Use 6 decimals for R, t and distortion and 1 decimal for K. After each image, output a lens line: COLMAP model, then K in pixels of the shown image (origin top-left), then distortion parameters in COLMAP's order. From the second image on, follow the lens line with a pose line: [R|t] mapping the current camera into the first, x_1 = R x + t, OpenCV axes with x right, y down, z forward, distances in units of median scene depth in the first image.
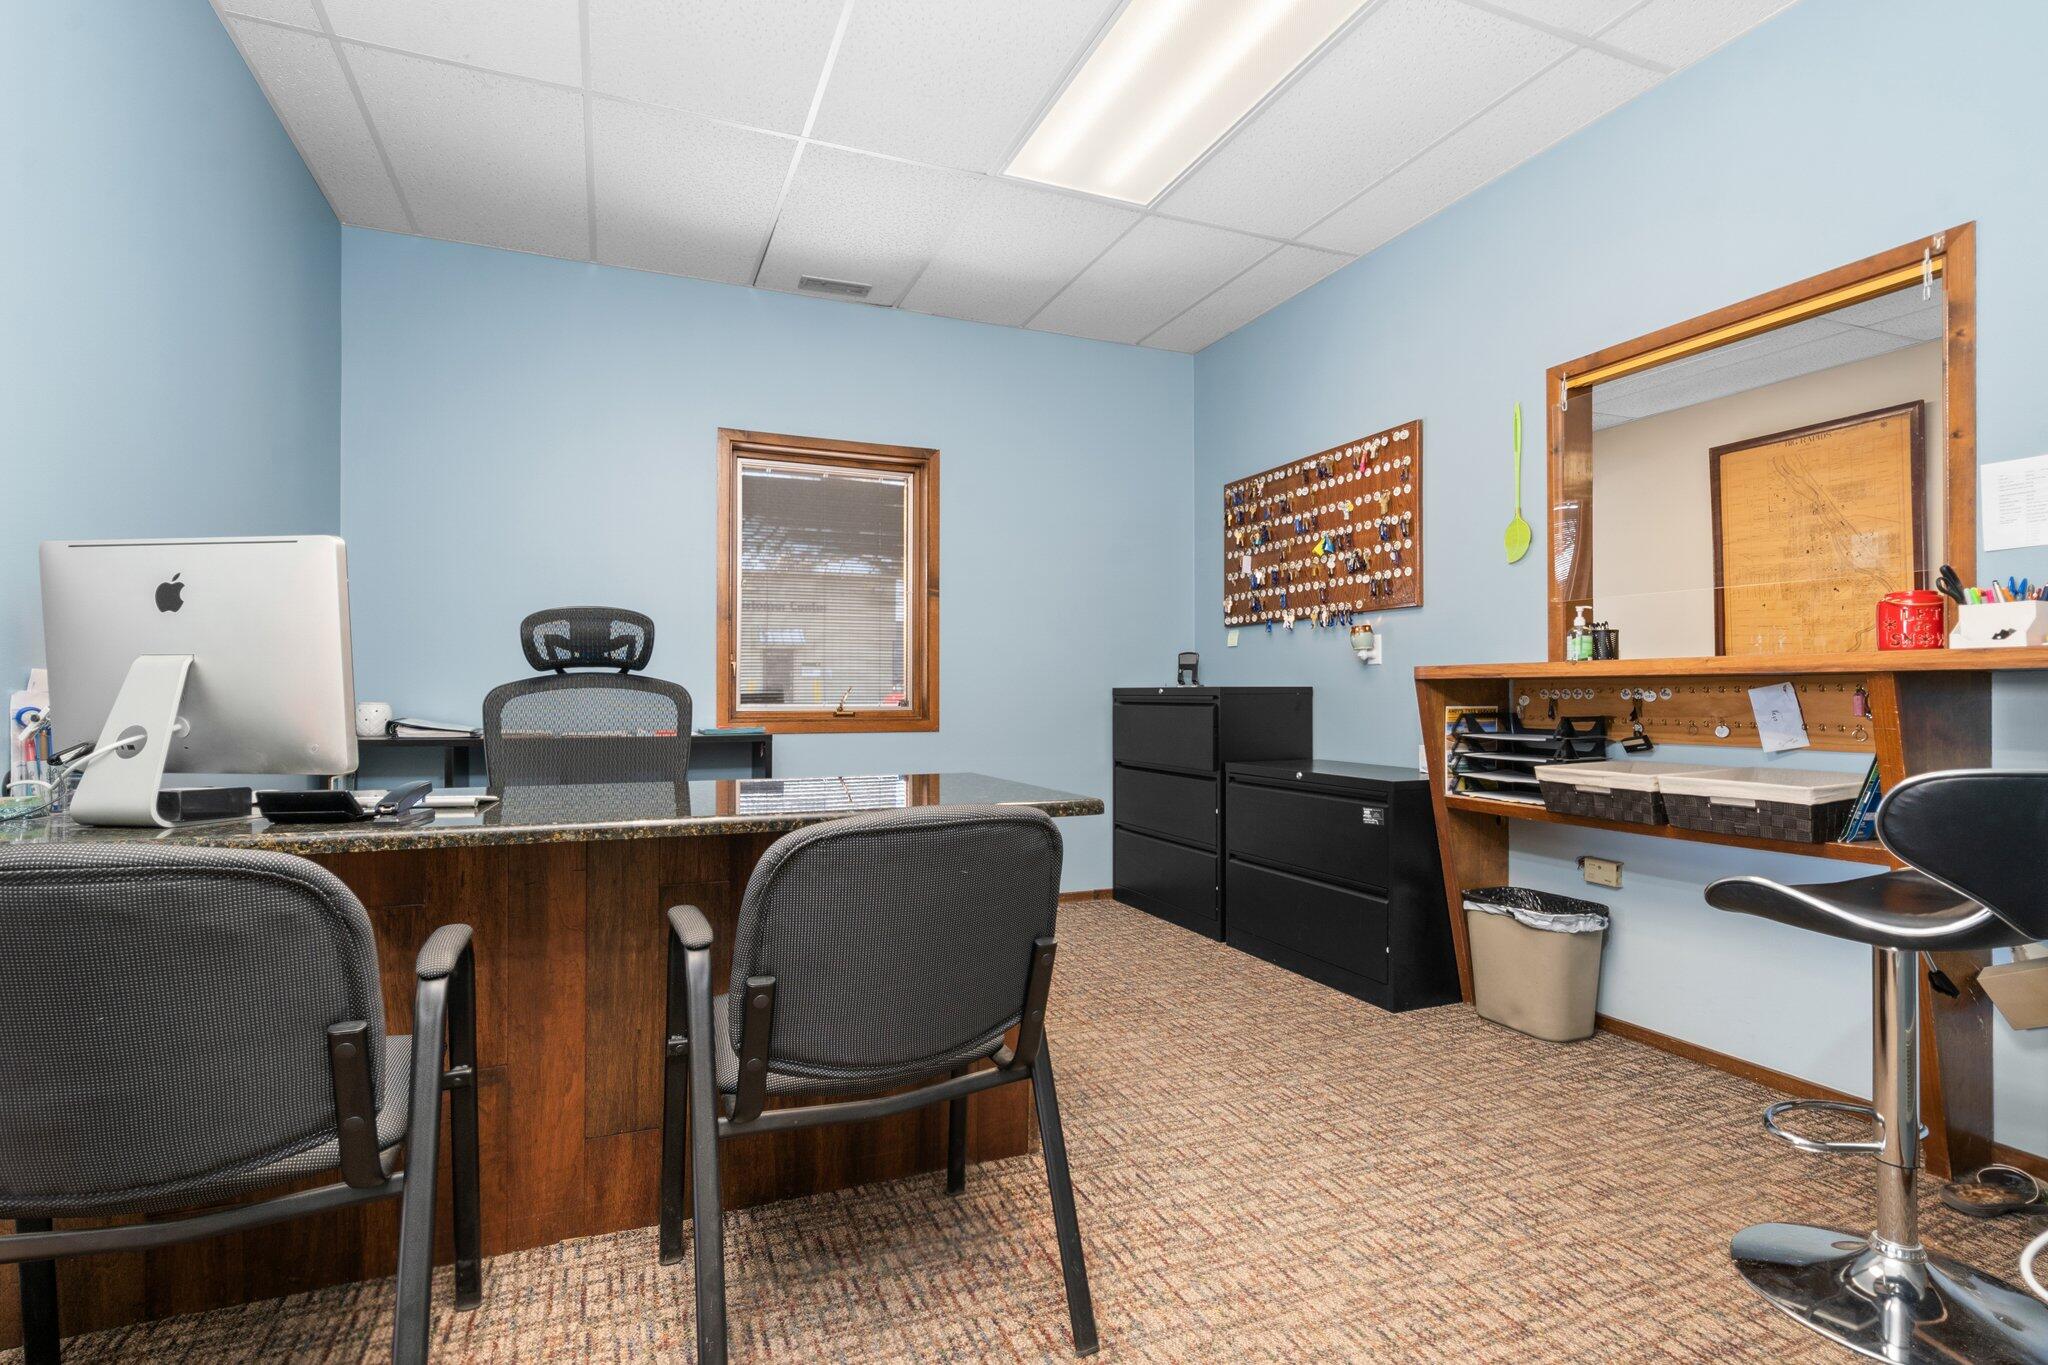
lens RADIAL K [[940.2, 0, 1021.2], [0, 940.2, 687.4], [0, 0, 1]] dist [-0.001736, -0.000053]
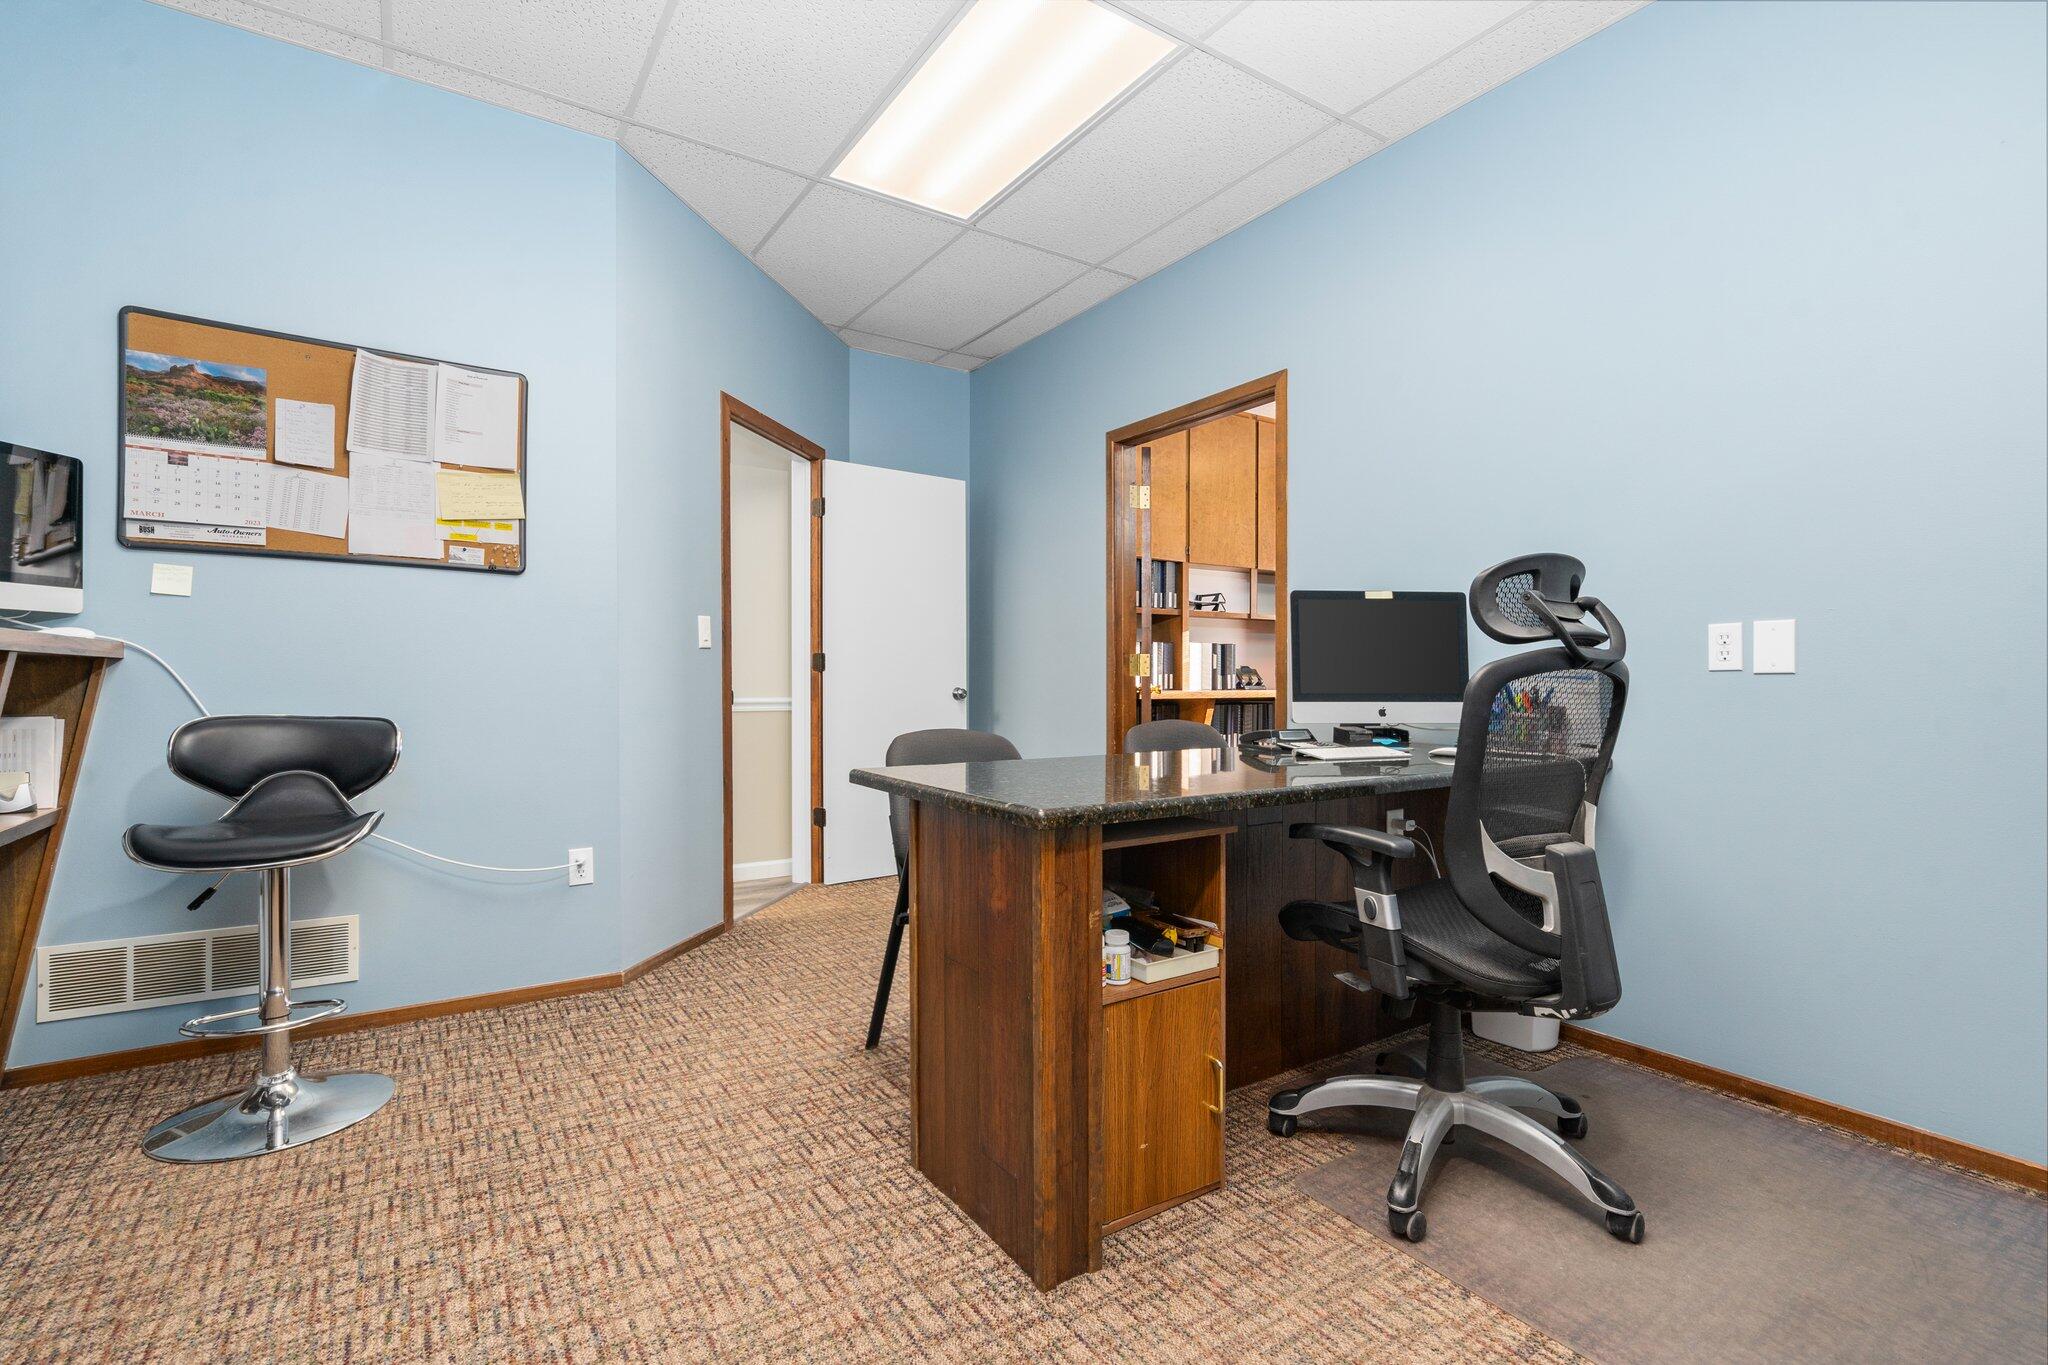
lens RADIAL K [[940.2, 0, 1022.1], [0, 940.2, 680.3], [0, 0, 1]] dist [-0.001736, -0.000053]
pose [[-0.982376, -0.000492, -0.186915, 0.091789], [0.000273, 0.999992, -0.004069, 0.015393], [0.186916, -0.004048, -0.982368, 2.070736]]
